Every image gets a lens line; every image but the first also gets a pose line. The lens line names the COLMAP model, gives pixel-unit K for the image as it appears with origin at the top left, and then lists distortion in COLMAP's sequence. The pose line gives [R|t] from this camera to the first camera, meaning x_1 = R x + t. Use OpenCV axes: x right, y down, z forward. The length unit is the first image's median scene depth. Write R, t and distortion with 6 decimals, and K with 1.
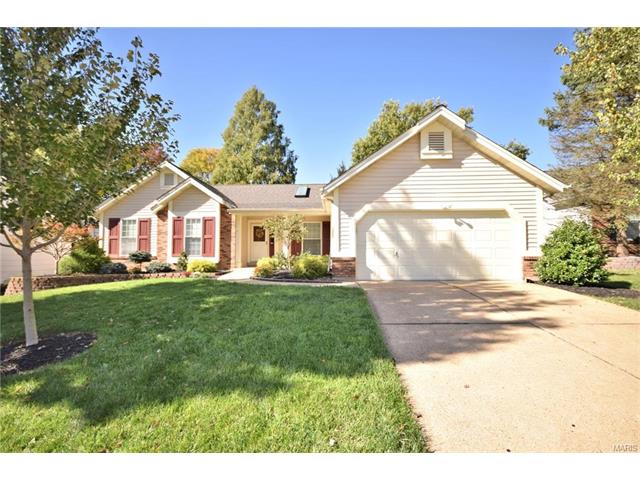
lens RADIAL K [[285.1, 0, 326.0], [0, 285.1, 240.7], [0, 0, 1]] dist [-0.004822, -0.001277]
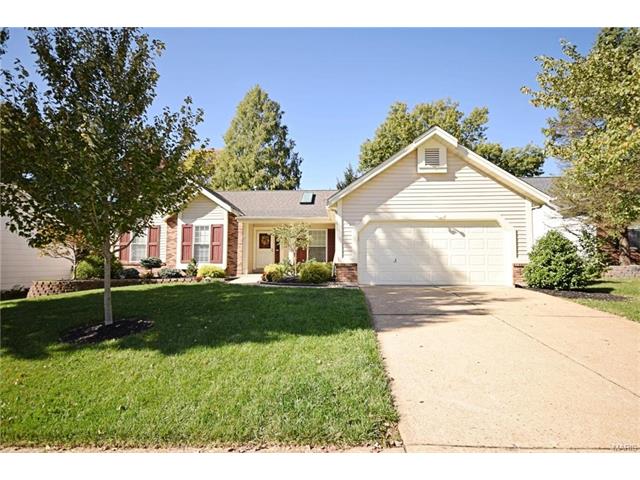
lens RADIAL K [[321.2, 0, 325.8], [0, 321.2, 241.5], [0, 0, 1]] dist [0.005946, 0.000244]
pose [[0.999769, 0.003737, -0.021177, 0.006739], [-0.004170, 0.999783, -0.020417, 0.000424], [0.021096, 0.020501, 0.999567, -0.156107]]
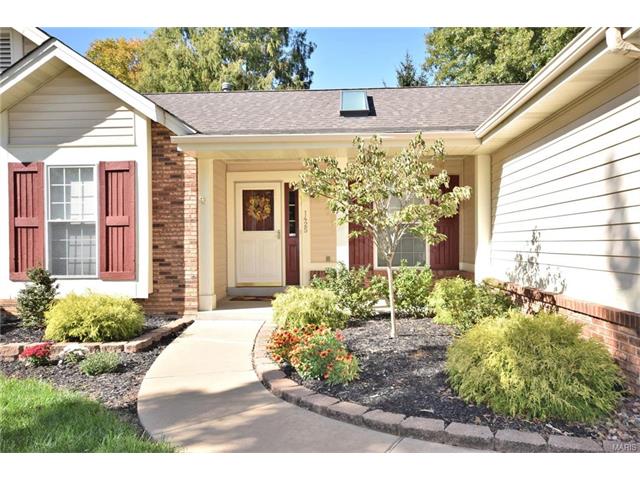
lens RADIAL K [[484.7, 0, 321.6], [0, 484.7, 246.4], [0, 0, 1]] dist [0.003702, 0.035667]
pose [[0.999454, -0.005887, -0.032507, -0.157304], [0.007654, 0.998484, 0.054507, -0.013437], [0.032137, -0.054726, 0.997984, 0.445613]]
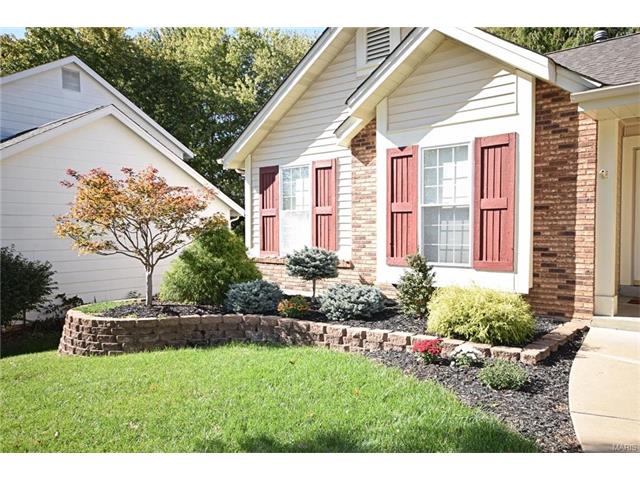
lens RADIAL K [[484.7, 0, 324.3], [0, 484.7, 244.7], [0, 0, 1]] dist [0.003702, 0.035667]
pose [[0.786034, 0.019002, -0.617892, -0.245891], [0.032097, 0.996925, 0.071488, -0.013078], [0.617350, -0.076024, 0.783006, 0.507370]]
